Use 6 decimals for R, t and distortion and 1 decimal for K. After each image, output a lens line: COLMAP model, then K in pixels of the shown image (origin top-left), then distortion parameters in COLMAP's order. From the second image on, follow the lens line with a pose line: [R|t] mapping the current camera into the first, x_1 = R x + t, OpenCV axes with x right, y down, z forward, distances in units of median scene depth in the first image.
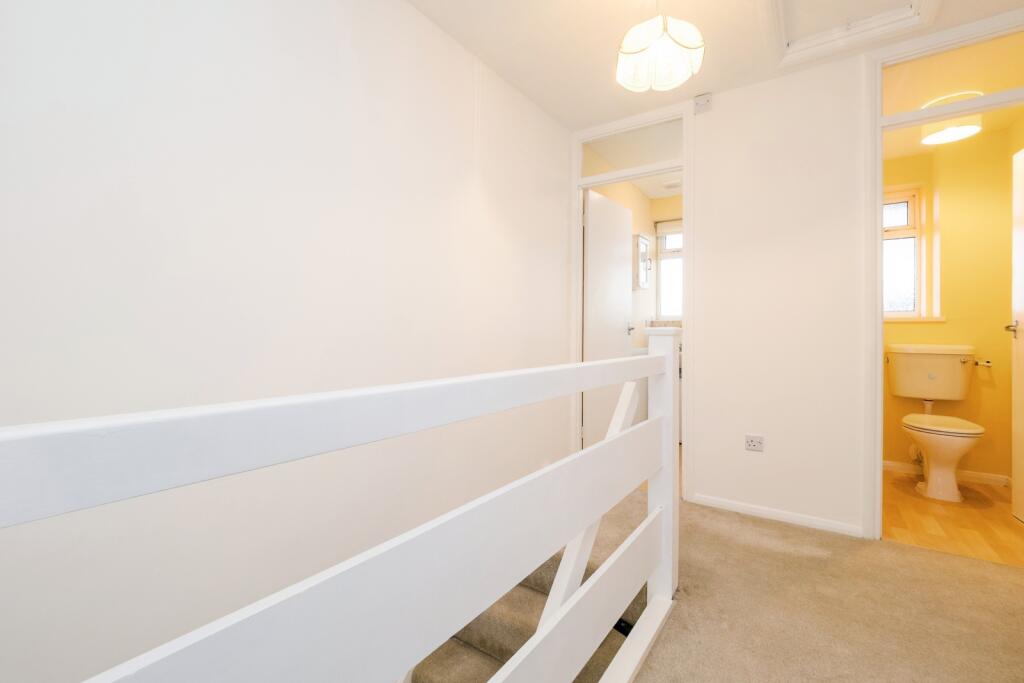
lens RADIAL K [[441.4, 0, 512.0], [0, 441.4, 341.5], [0, 0, 1]] dist [0.000348, -0.000903]
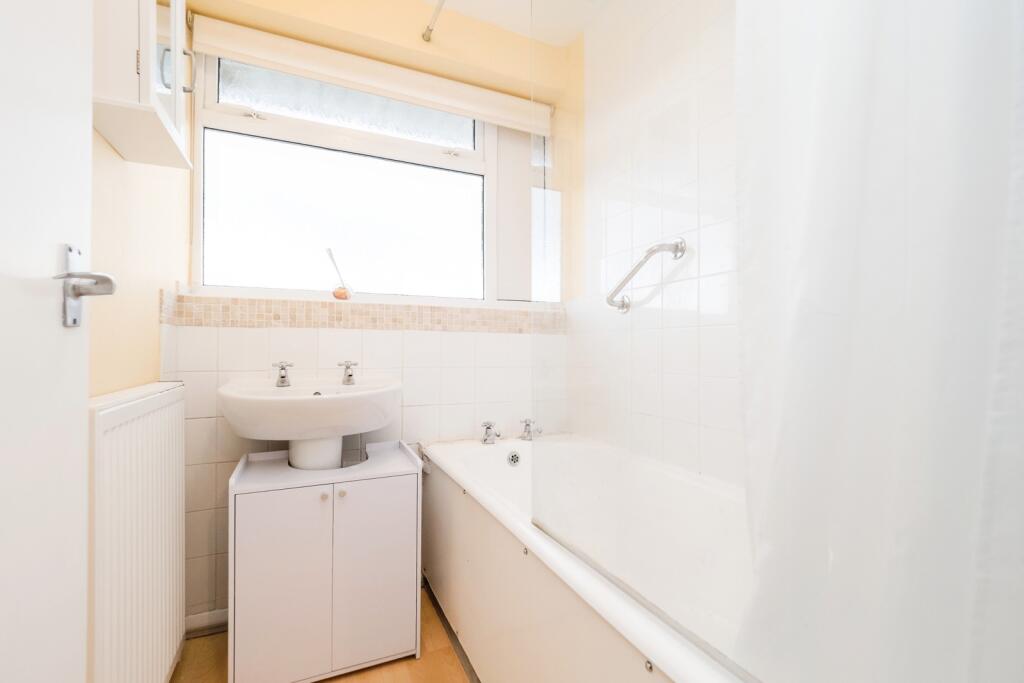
lens RADIAL K [[441.4, 0, 512.0], [0, 441.4, 341.5], [0, 0, 1]] dist [0.000348, -0.000903]
pose [[0.521825, 0.007046, 0.853023, 0.169775], [0.007818, 0.999884, -0.013041, -0.006280], [-0.853017, 0.013474, 0.521710, 0.625055]]
